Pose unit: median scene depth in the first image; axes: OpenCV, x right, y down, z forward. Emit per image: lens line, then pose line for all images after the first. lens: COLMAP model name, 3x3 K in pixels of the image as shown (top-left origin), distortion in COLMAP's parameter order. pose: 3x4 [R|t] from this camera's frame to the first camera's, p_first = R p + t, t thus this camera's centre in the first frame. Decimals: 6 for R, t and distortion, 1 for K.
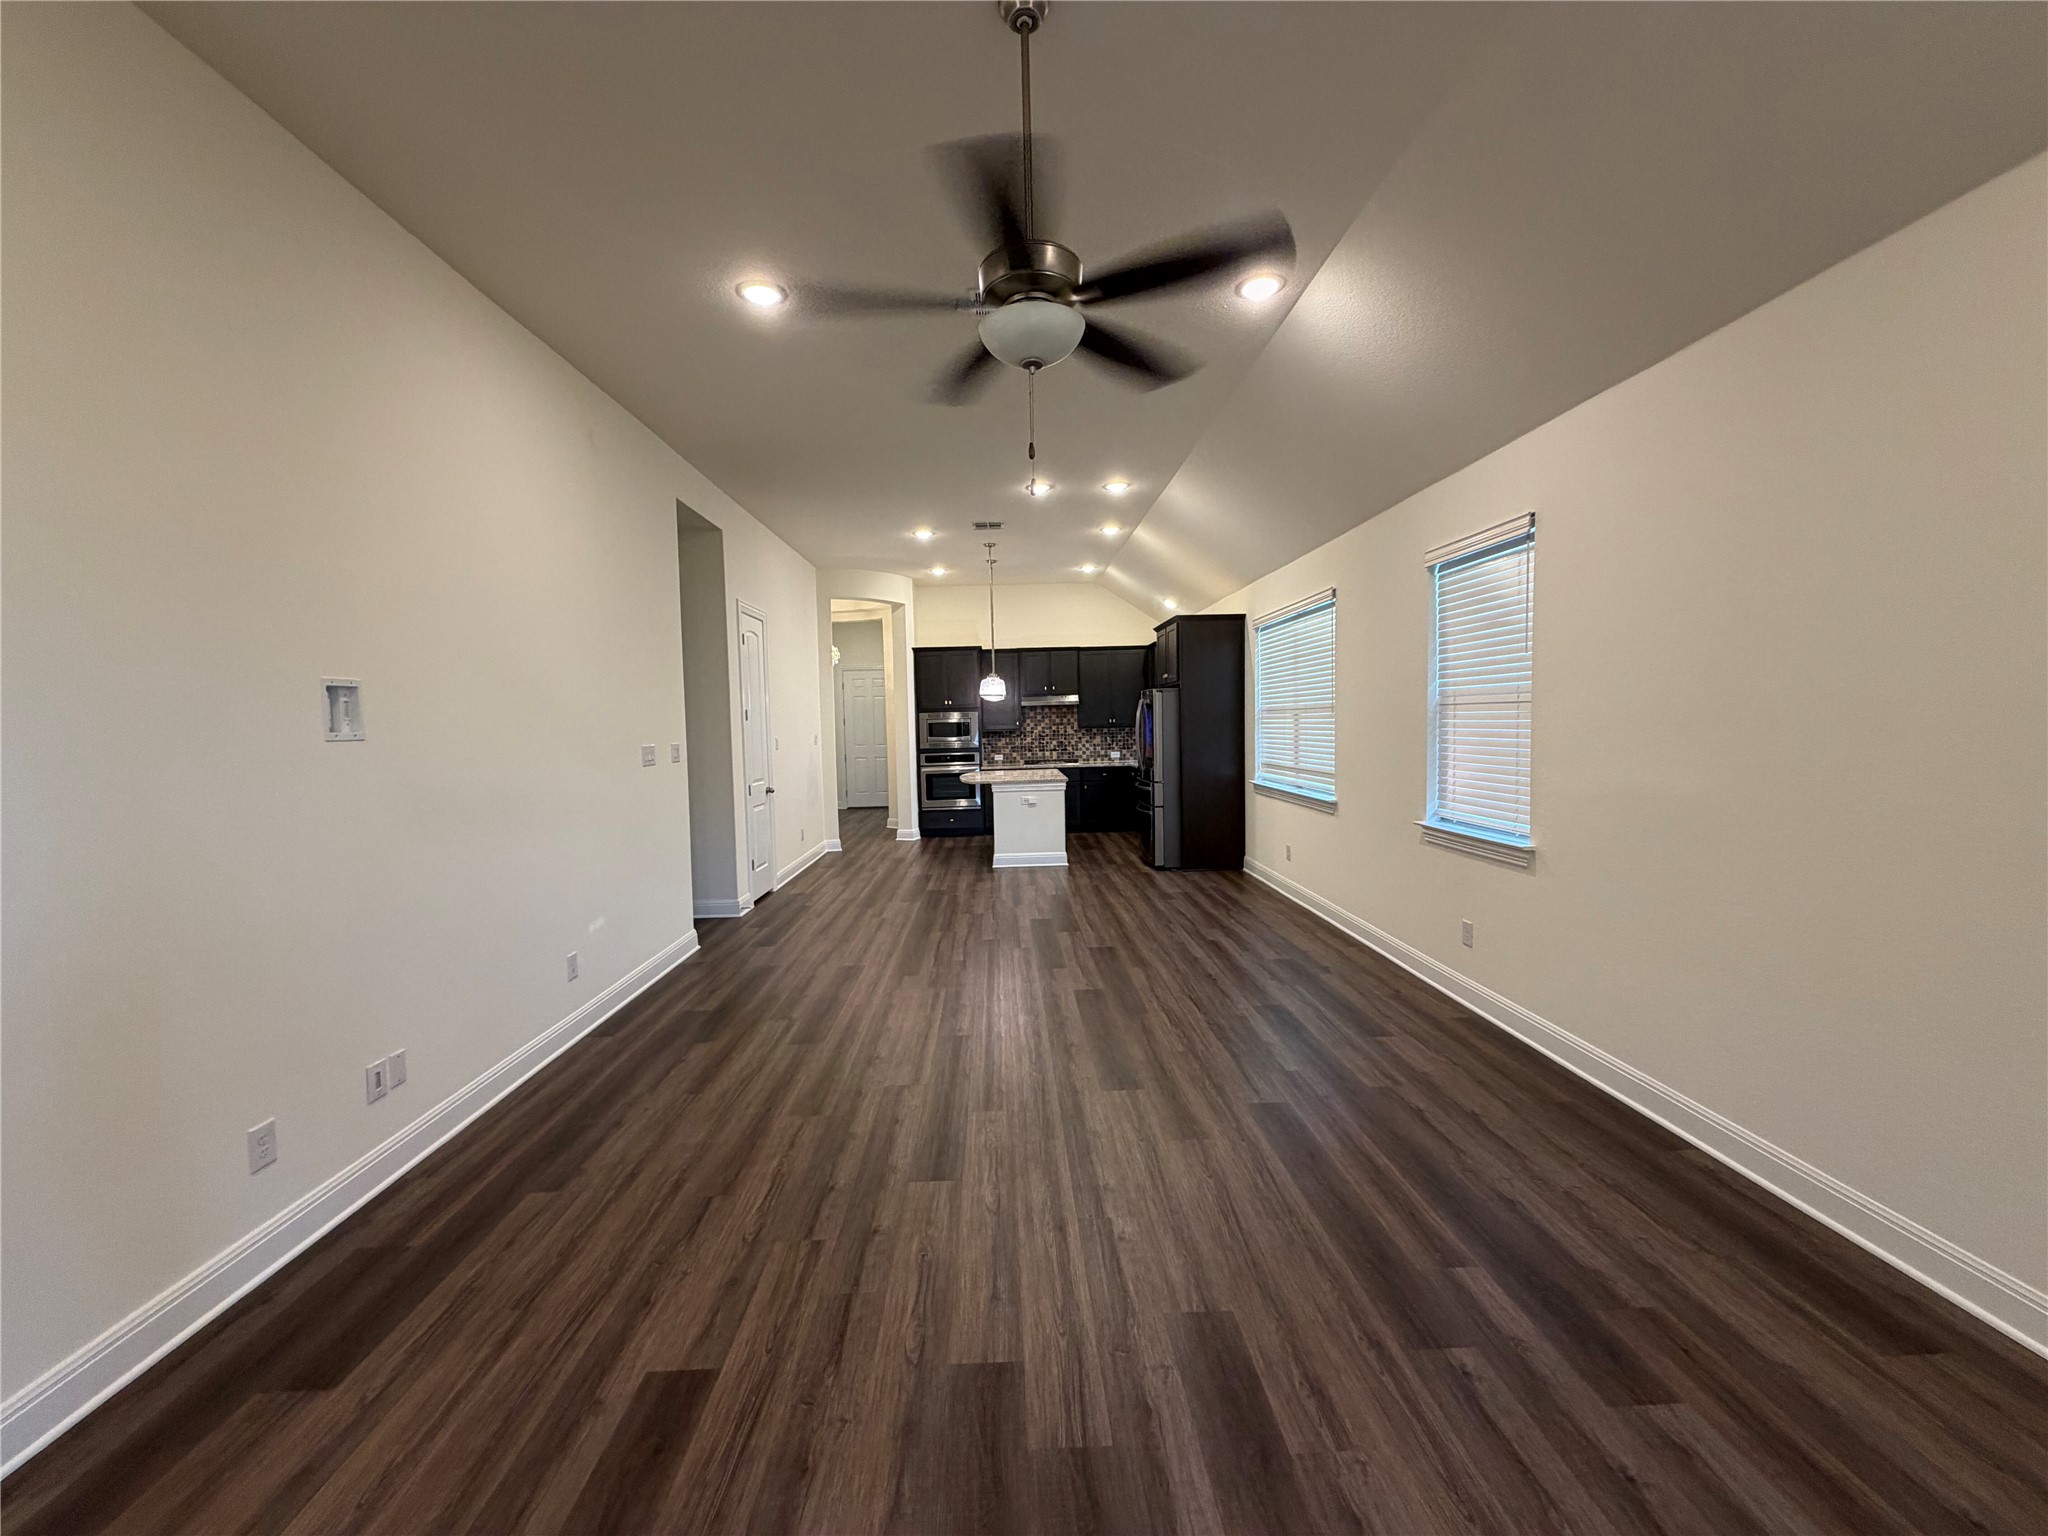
lens RADIAL K [[817.6, 0, 1016.7], [0, 817.6, 767.5], [0, 0, 1]] dist [0.000441, 0.000177]
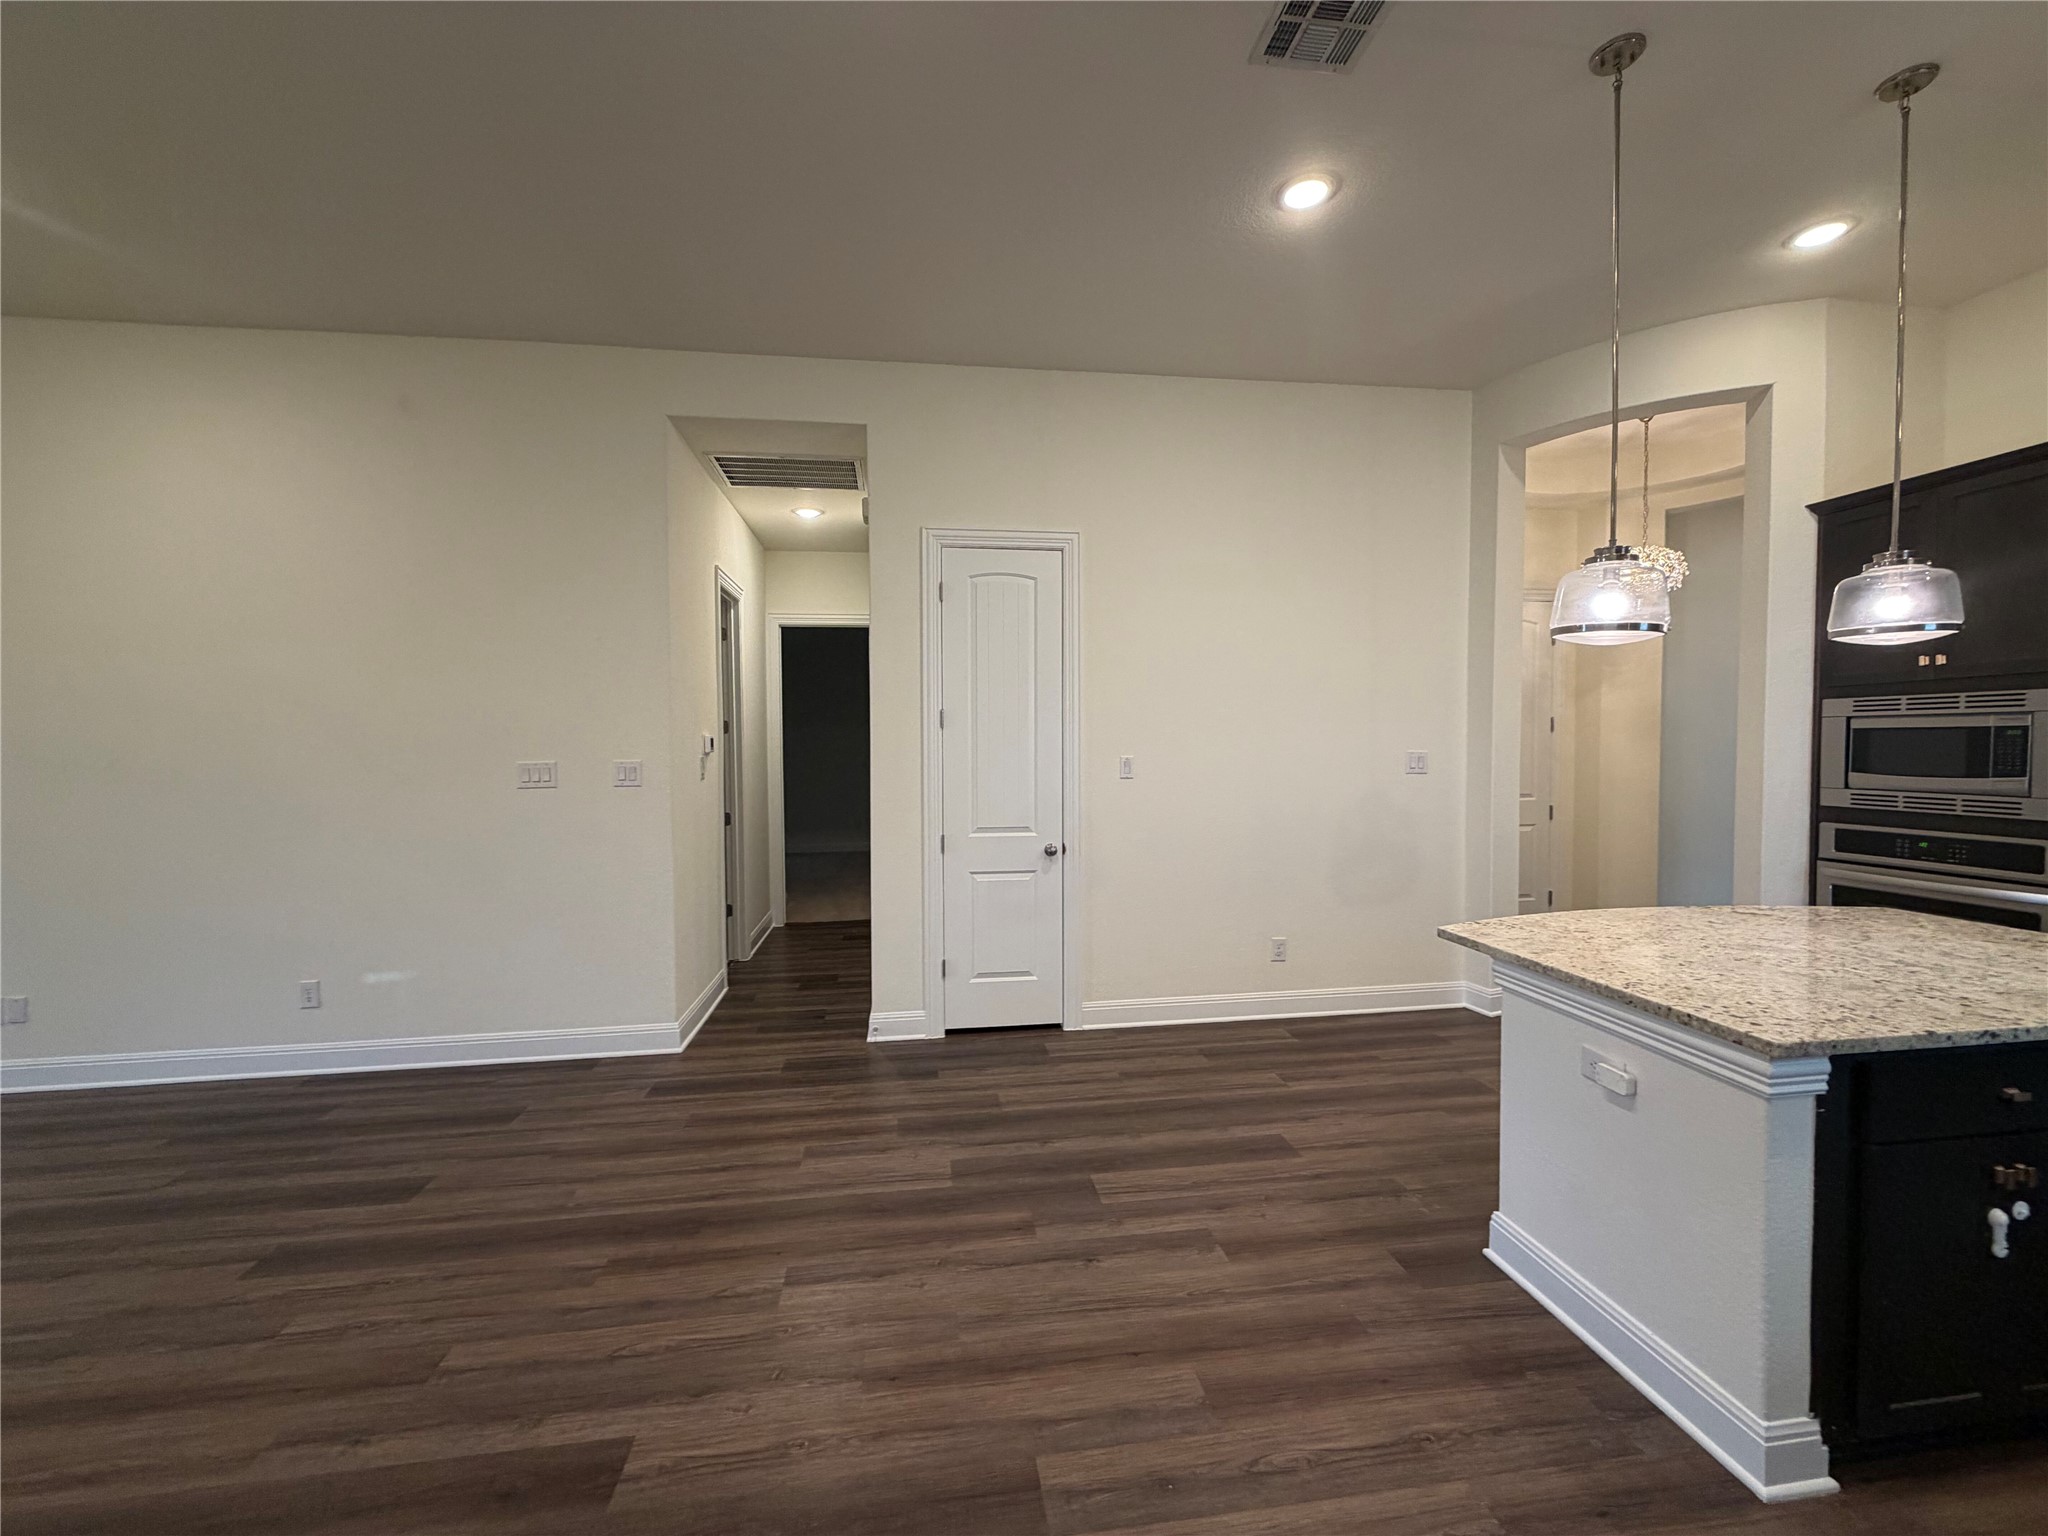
lens RADIAL K [[817.6, 0, 1019.7], [0, 817.6, 765.3], [0, 0, 1]] dist [0.000441, 0.000177]
pose [[0.114005, 0.050702, -0.992186, 0.504228], [-0.049318, 0.997754, 0.045320, -0.110103], [0.992255, 0.043766, 0.116250, 1.826738]]
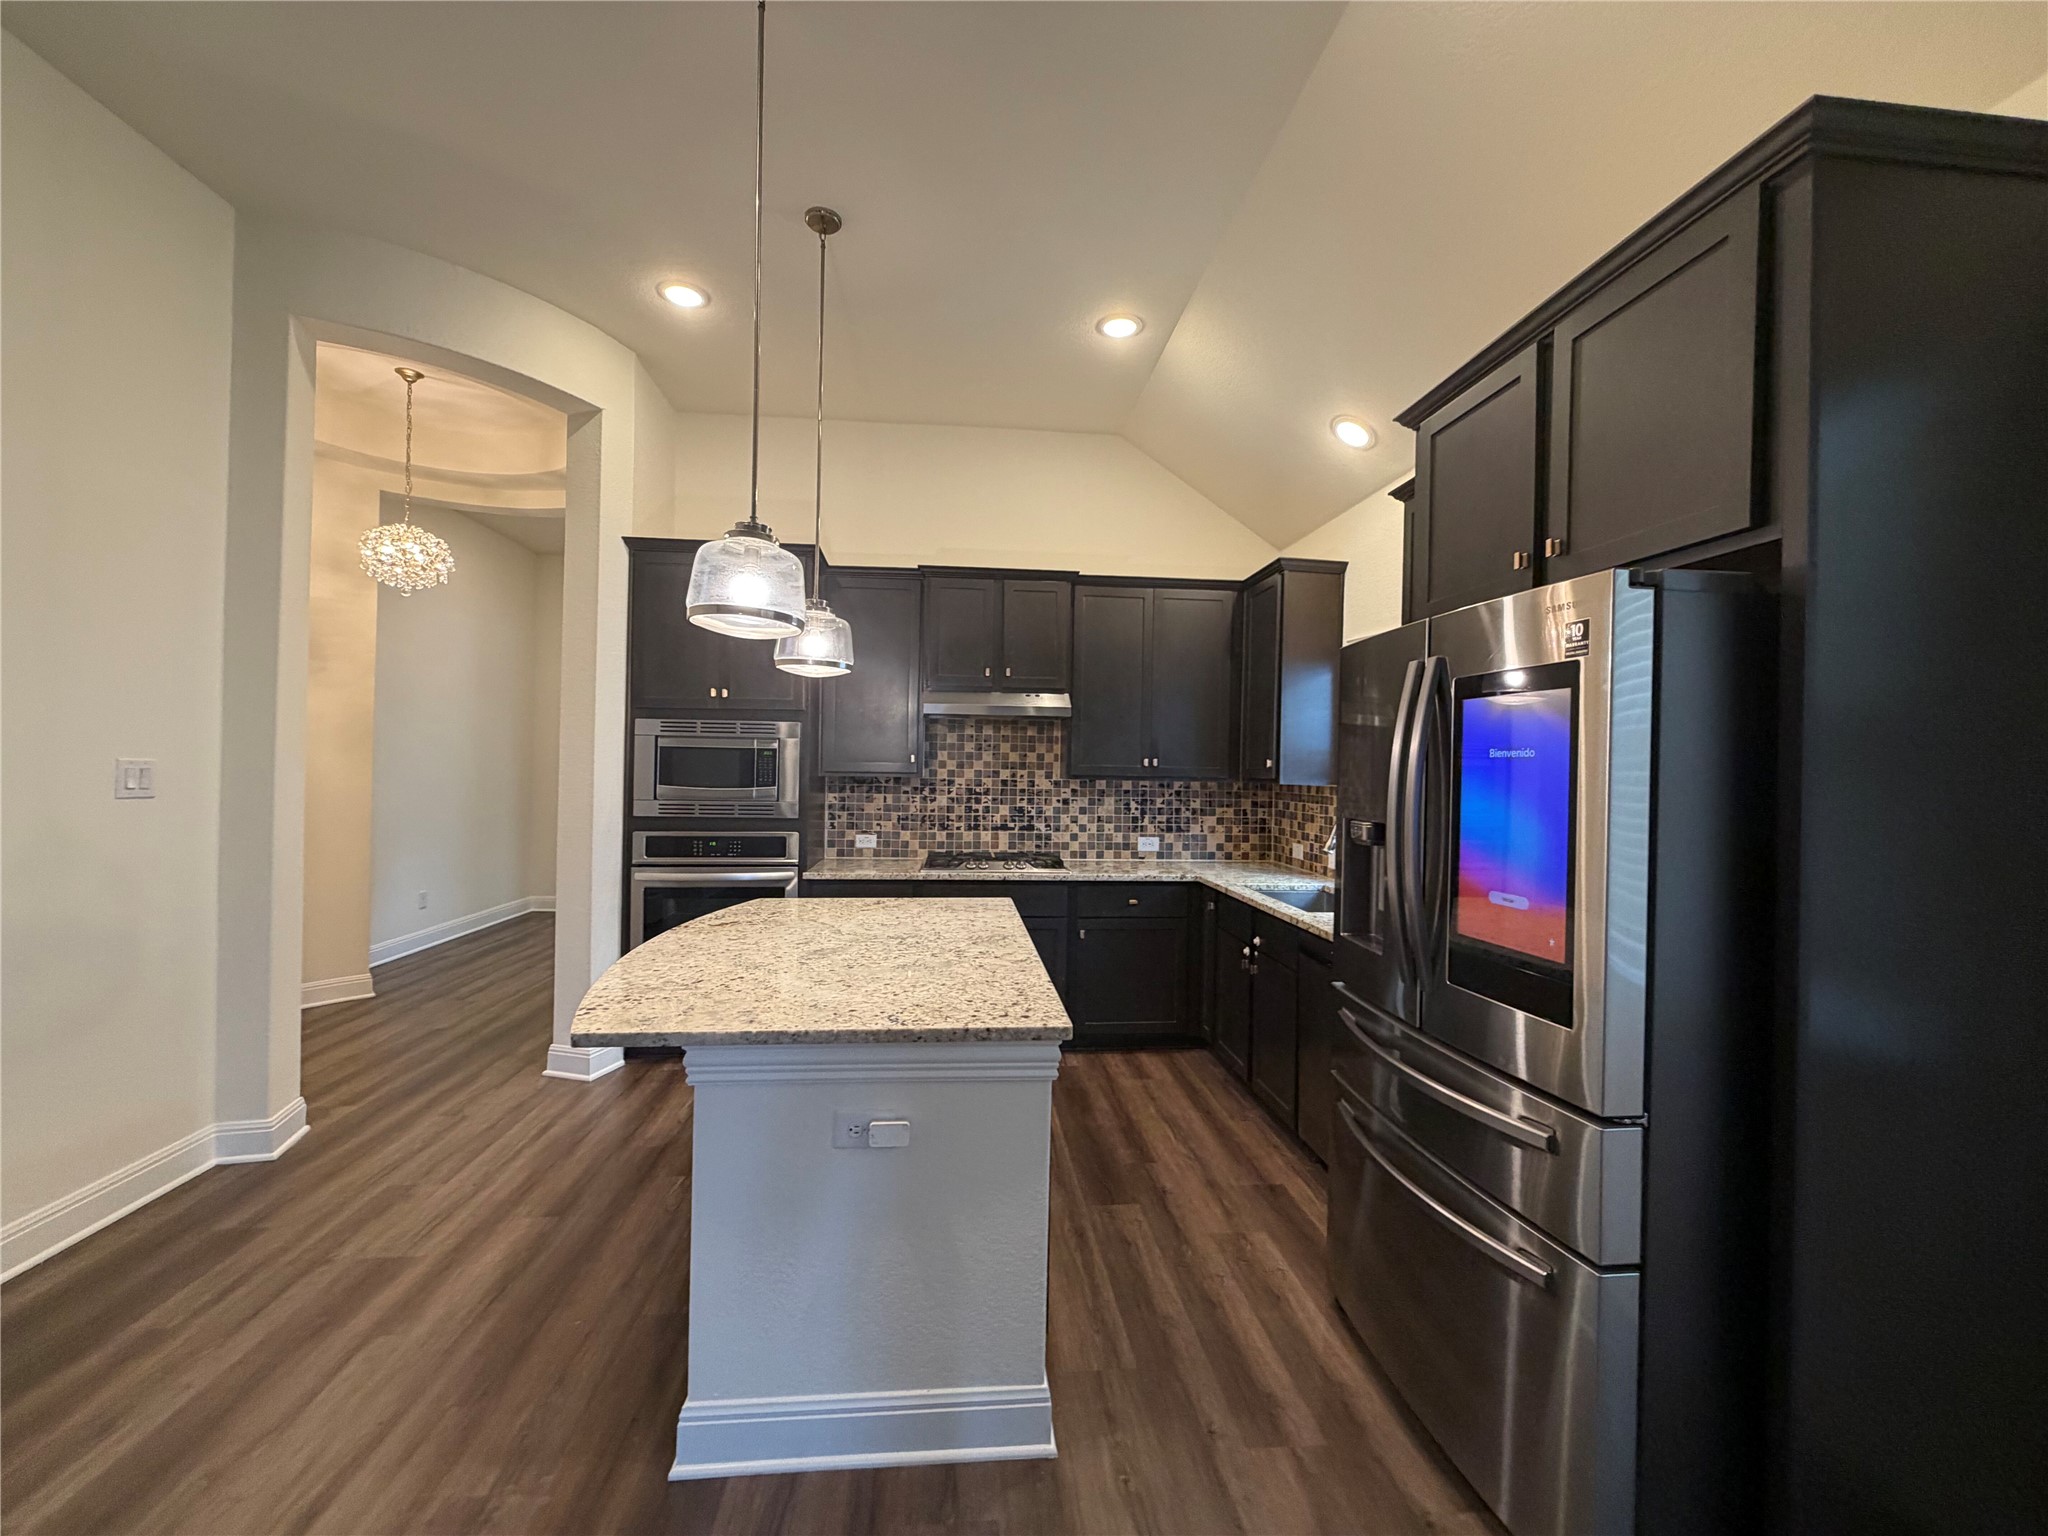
lens RADIAL K [[817.6, 0, 1017.2], [0, 817.6, 768.6], [0, 0, 1]] dist [0.000441, 0.000177]
pose [[0.996993, 0.041534, 0.065414, 0.076690], [-0.037869, 0.997695, -0.056302, -0.086204], [-0.067602, 0.053656, 0.996269, 1.801300]]
